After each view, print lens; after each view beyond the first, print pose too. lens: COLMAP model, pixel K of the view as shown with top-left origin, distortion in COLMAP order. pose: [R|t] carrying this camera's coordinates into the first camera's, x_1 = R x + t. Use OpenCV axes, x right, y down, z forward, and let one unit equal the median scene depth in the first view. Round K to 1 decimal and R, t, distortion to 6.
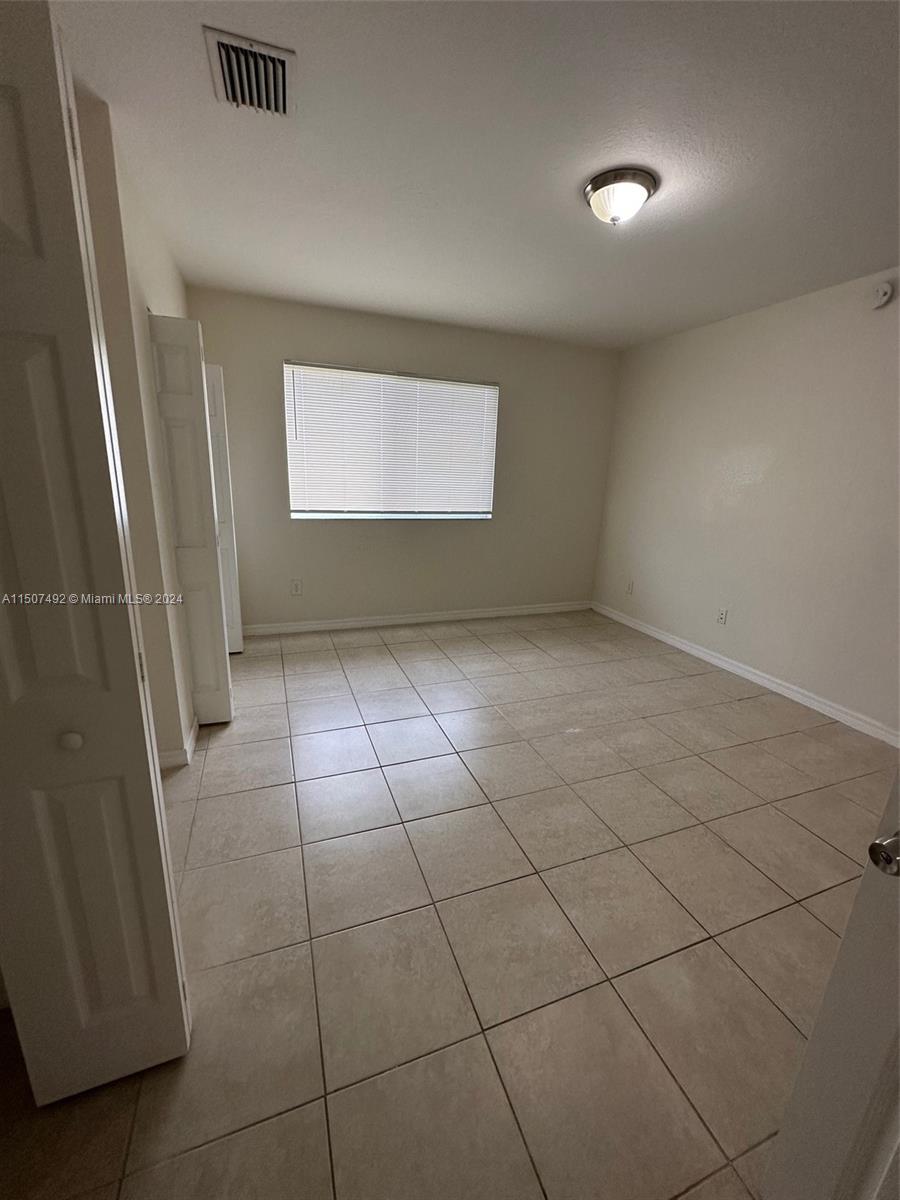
lens RADIAL K [[476.5, 0, 448.3], [0, 476.5, 597.1], [0, 0, 1]] dist [-0.000335, 0.000163]
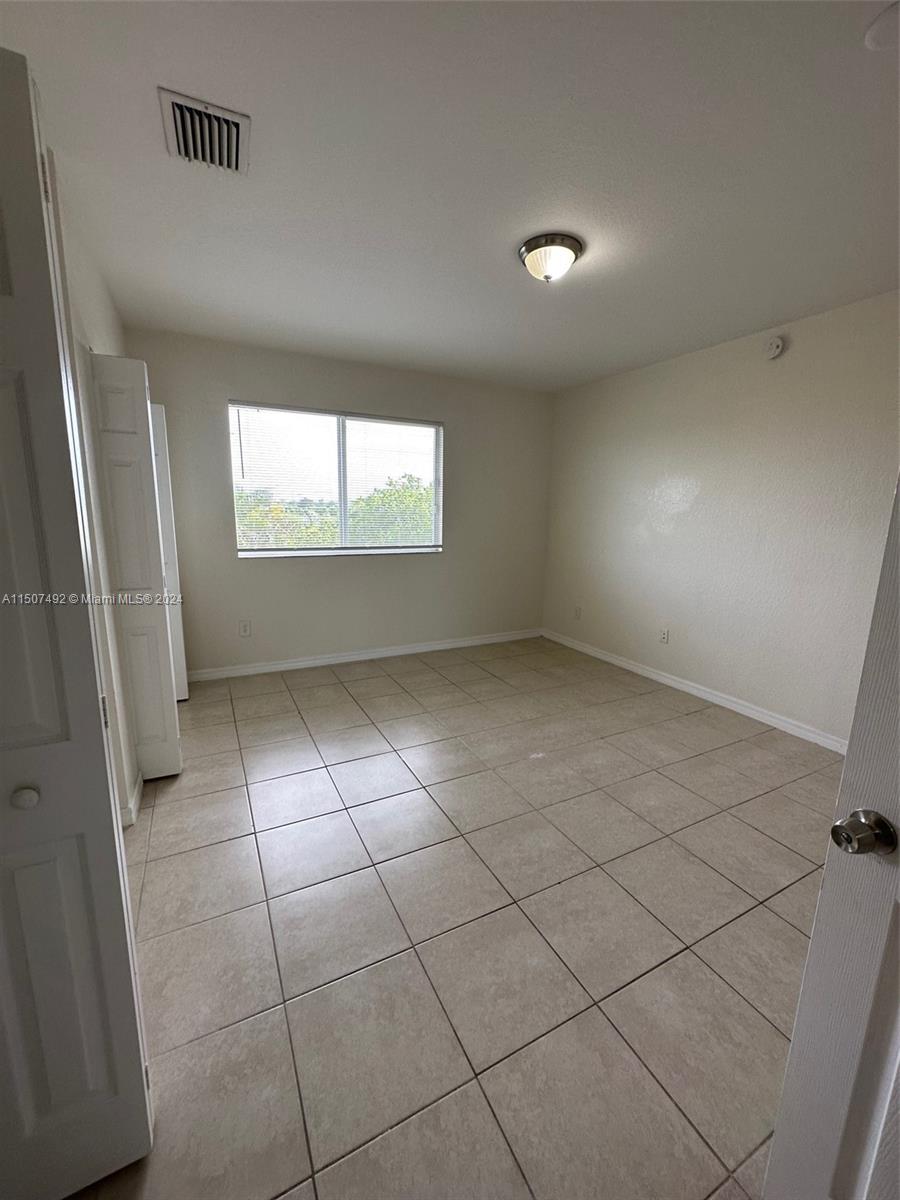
lens RADIAL K [[476.5, 0, 448.2], [0, 476.5, 597.2], [0, 0, 1]] dist [-0.000335, 0.000163]
pose [[0.993000, -0.040668, 0.110890, -0.034006], [0.048634, 0.996353, -0.070105, 0.010146], [-0.107635, 0.075007, 0.991357, -0.011189]]
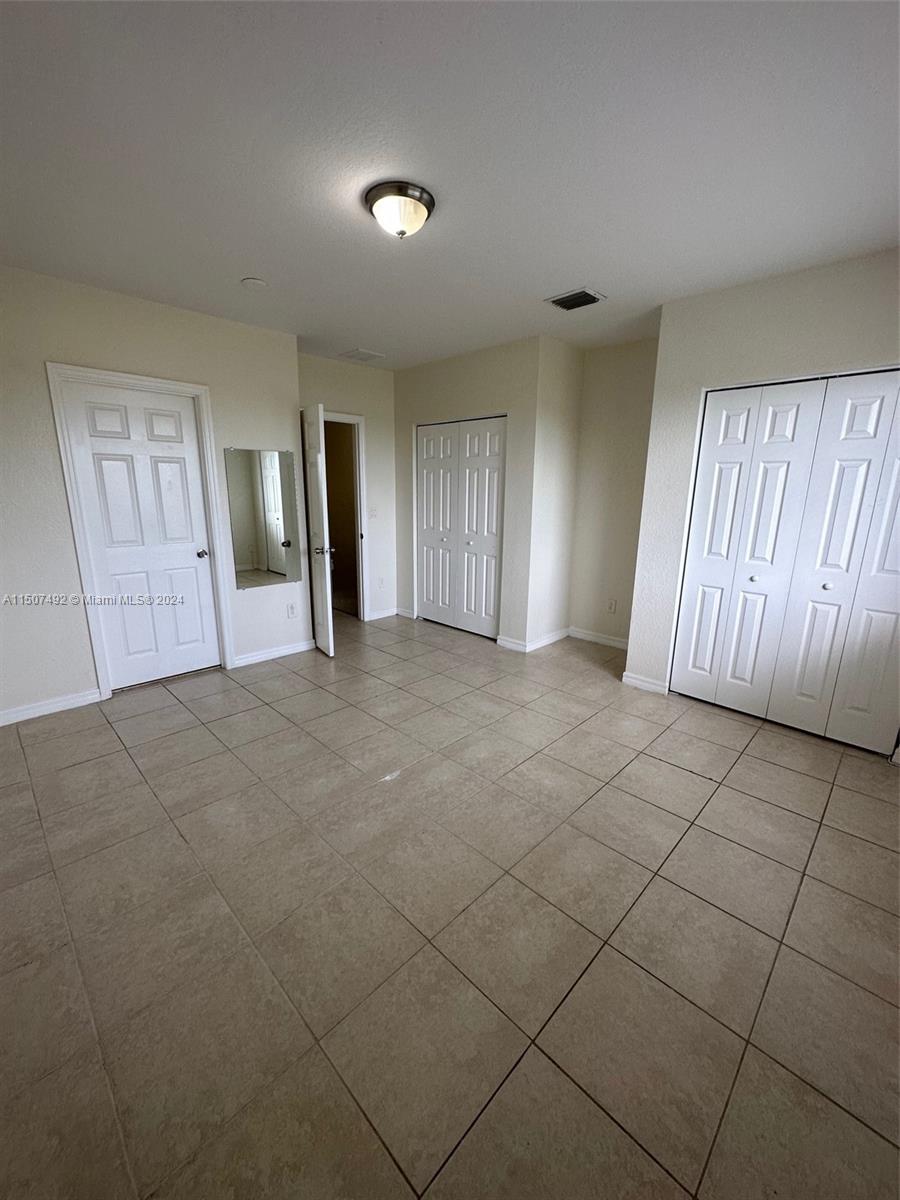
lens RADIAL K [[476.5, 0, 447.9], [0, 476.5, 599.8], [0, 0, 1]] dist [-0.000335, 0.000163]
pose [[-0.906364, 0.048930, -0.419654, 0.783245], [-0.154398, 0.886211, 0.436797, -0.616063], [0.393274, 0.460691, -0.795676, 2.383741]]
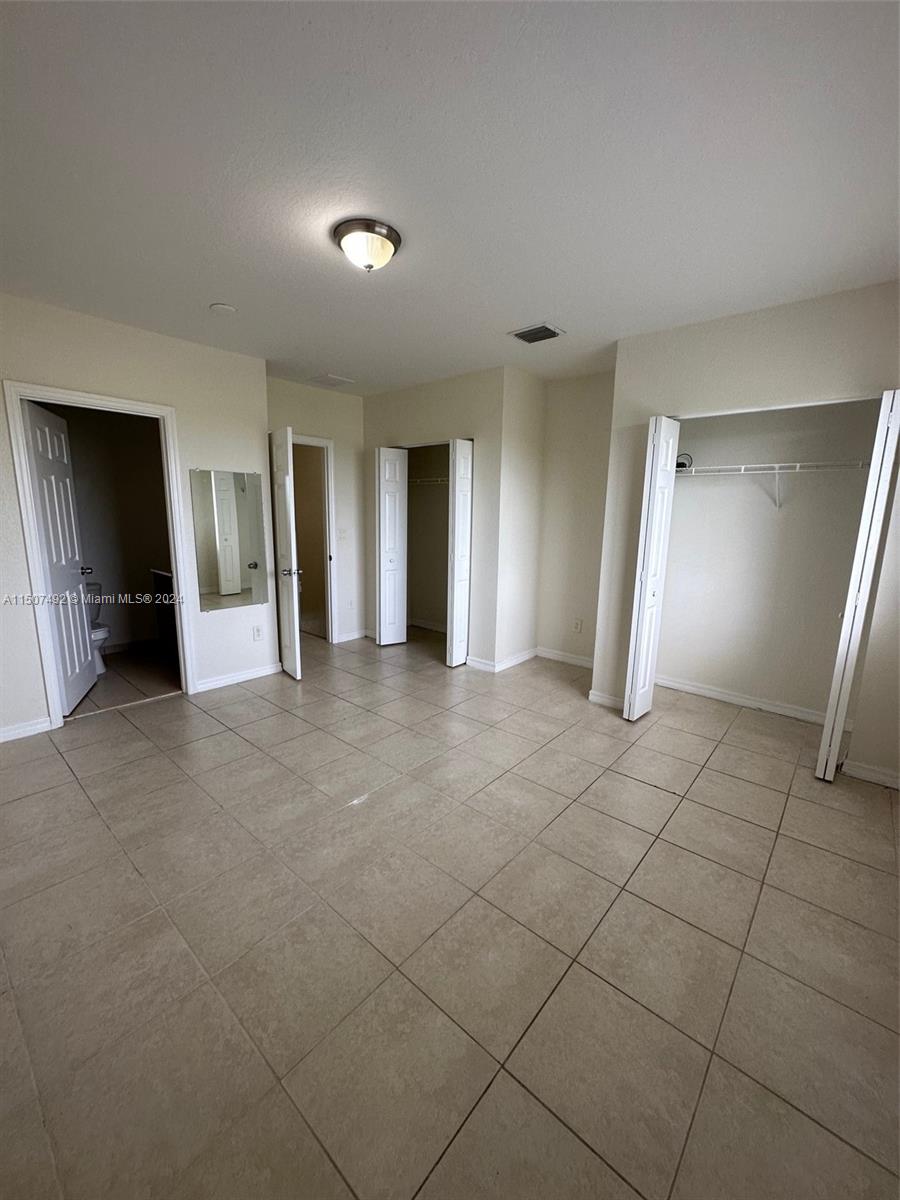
lens RADIAL K [[476.5, 0, 448.1], [0, 476.5, 599.9], [0, 0, 1]] dist [-0.000335, 0.000163]
pose [[-0.878353, 0.033889, -0.476810, 0.782460], [-0.173696, 0.906673, 0.384414, -0.617068], [0.445338, 0.420471, -0.790492, 2.401318]]
